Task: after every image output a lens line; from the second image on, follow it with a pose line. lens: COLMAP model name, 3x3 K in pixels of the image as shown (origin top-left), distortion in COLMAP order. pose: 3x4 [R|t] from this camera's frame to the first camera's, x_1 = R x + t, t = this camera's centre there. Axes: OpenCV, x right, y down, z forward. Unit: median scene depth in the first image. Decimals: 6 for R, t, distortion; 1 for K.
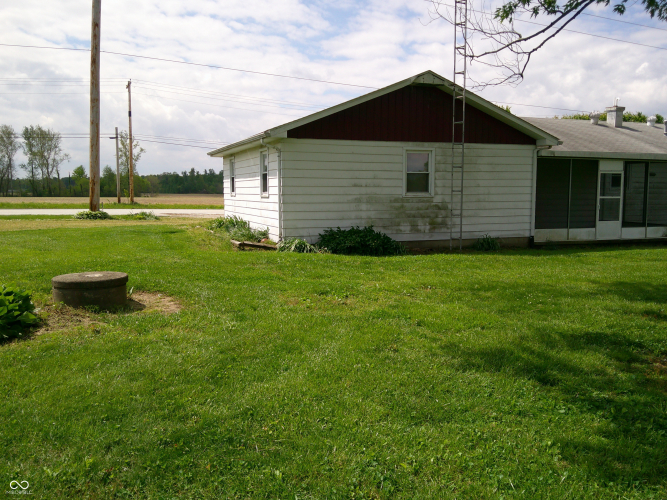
lens RADIAL K [[581.3, 0, 332.9], [0, 581.3, 269.7], [0, 0, 1]] dist [0.075008, -0.210787]
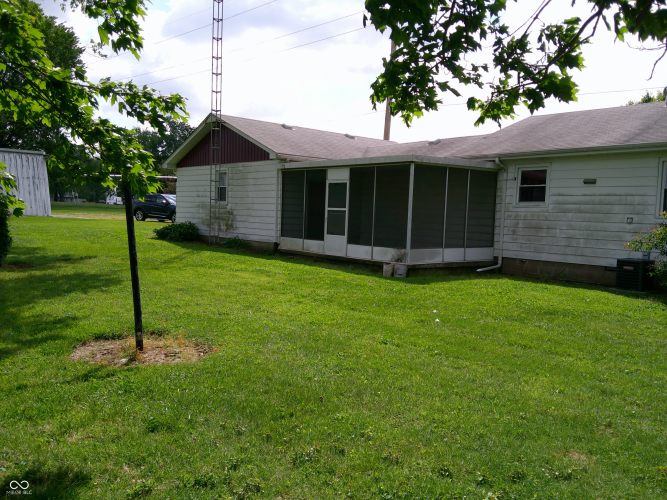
lens RADIAL K [[596.7, 0, 335.9], [0, 596.7, 255.1], [0, 0, 1]] dist [0.088262, -0.205419]
pose [[0.338528, 0.086647, -0.936958, 1.528619], [-0.142070, 0.989043, 0.040133, -0.102066], [0.930169, 0.119527, 0.347129, 0.776724]]
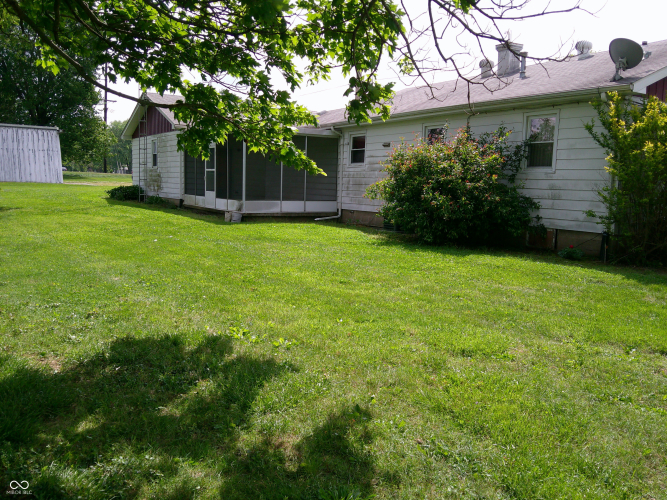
lens RADIAL K [[596.7, 0, 335.9], [0, 596.7, 255.1], [0, 0, 1]] dist [0.088262, -0.205419]
pose [[0.224171, 0.132320, -0.965525, 1.877048], [-0.138859, 0.984968, 0.102744, -0.129986], [0.964606, 0.111040, 0.239175, 1.105437]]
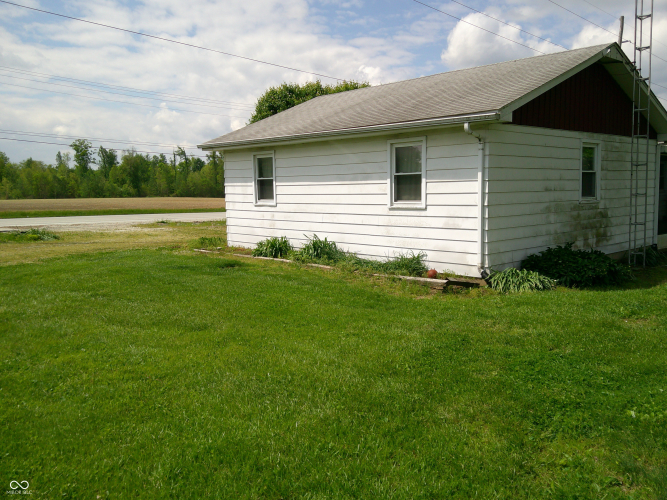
lens RADIAL K [[596.7, 0, 335.9], [0, 596.7, 255.1], [0, 0, 1]] dist [0.088262, -0.205419]
pose [[0.917173, -0.059444, 0.394030, -0.482954], [0.068459, 0.997615, -0.008848, -0.070386], [-0.392564, 0.035090, 0.919055, 0.393021]]
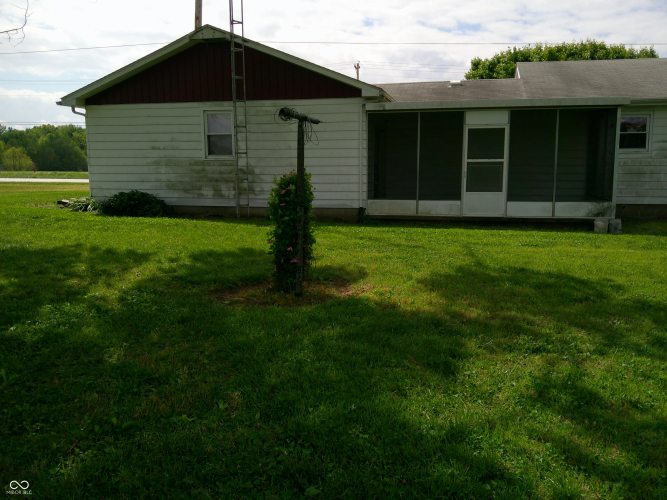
lens RADIAL K [[596.7, 0, 335.9], [0, 596.7, 255.1], [0, 0, 1]] dist [0.088262, -0.205419]
pose [[0.846815, 0.082895, -0.525388, 0.825508], [-0.065135, 0.996508, 0.052245, -0.033898], [0.527884, -0.010021, 0.849257, 0.269256]]
